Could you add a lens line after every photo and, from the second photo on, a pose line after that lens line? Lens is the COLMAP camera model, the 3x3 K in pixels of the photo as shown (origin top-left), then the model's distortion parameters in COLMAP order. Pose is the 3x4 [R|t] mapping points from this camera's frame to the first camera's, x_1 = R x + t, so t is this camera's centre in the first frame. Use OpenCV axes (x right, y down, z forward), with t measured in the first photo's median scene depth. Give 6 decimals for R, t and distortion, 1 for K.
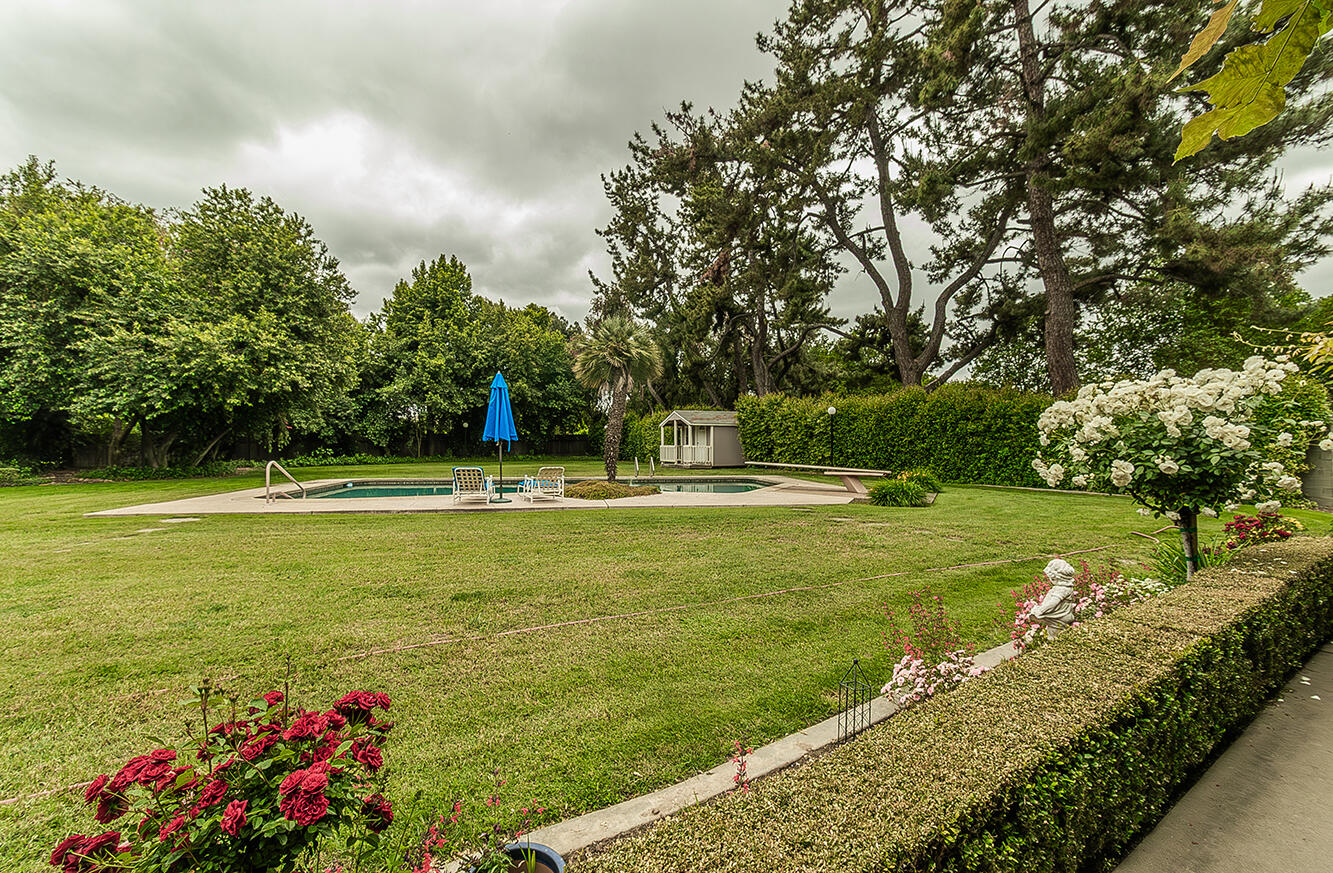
lens RADIAL K [[611.2, 0, 662.2], [0, 611.2, 435.9], [0, 0, 1]] dist [0.006906, 0.000720]
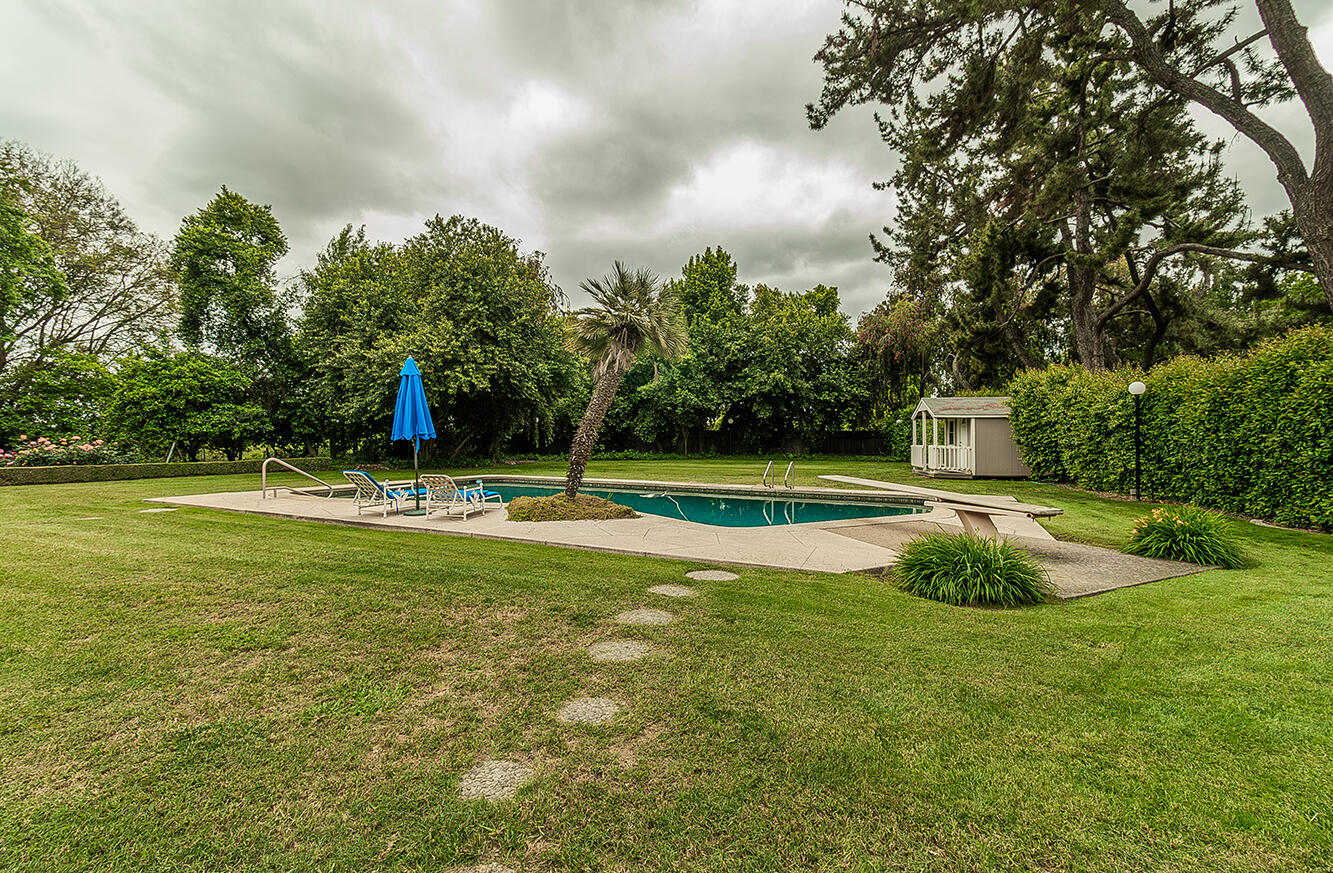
lens RADIAL K [[611.2, 0, 660.7], [0, 611.2, 429.8], [0, 0, 1]] dist [0.006906, 0.000720]
pose [[0.806537, -0.003777, -0.591171, 0.172677], [0.001528, 0.999990, -0.004305, -0.000442], [0.591181, 0.002569, 0.806535, 0.184187]]
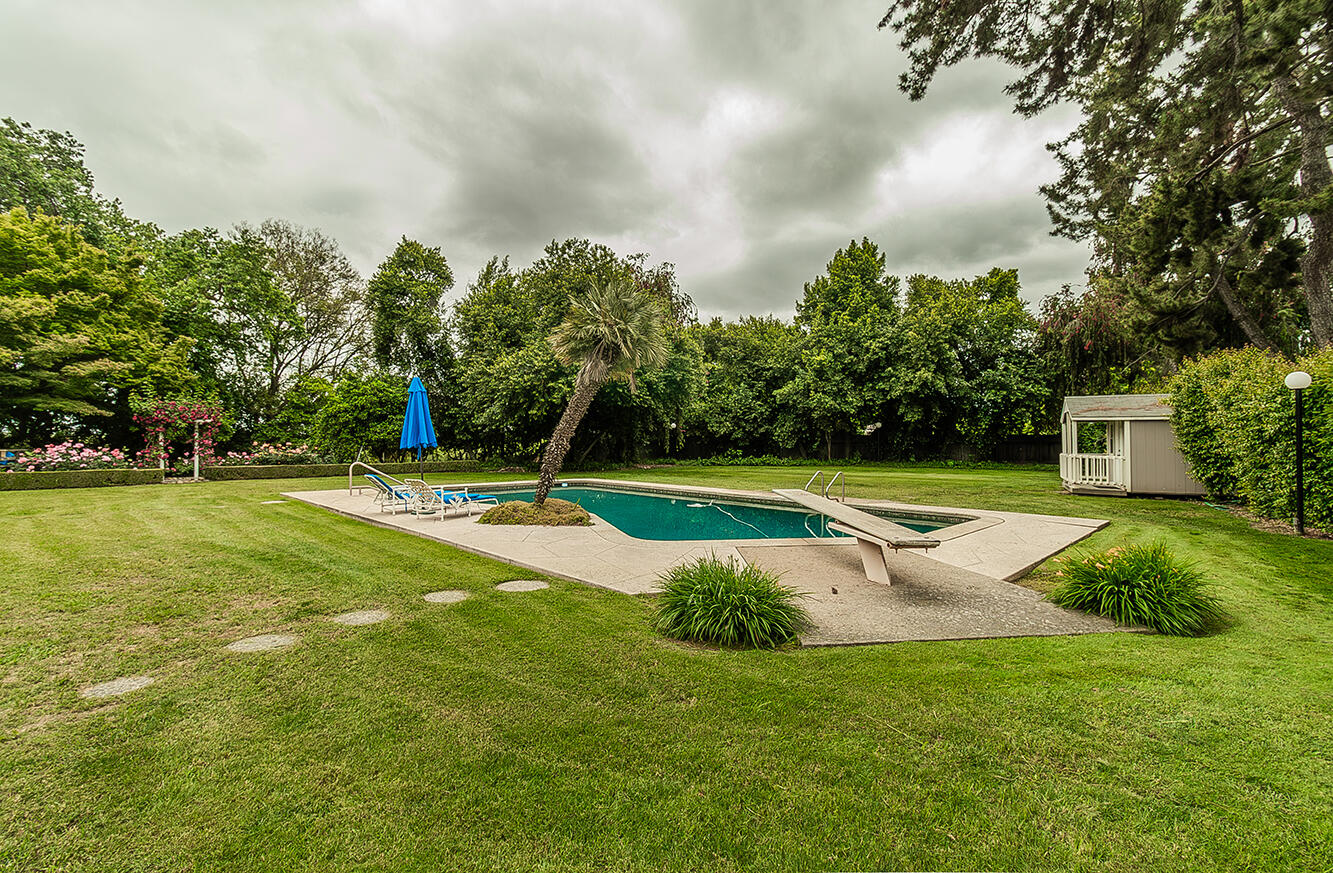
lens RADIAL K [[611.2, 0, 658.7], [0, 611.2, 434.4], [0, 0, 1]] dist [0.006906, 0.000720]
pose [[0.566497, -0.004966, -0.824049, 0.253669], [0.003962, 0.999987, -0.003302, -0.003106], [0.824054, -0.001394, 0.566509, 0.265076]]
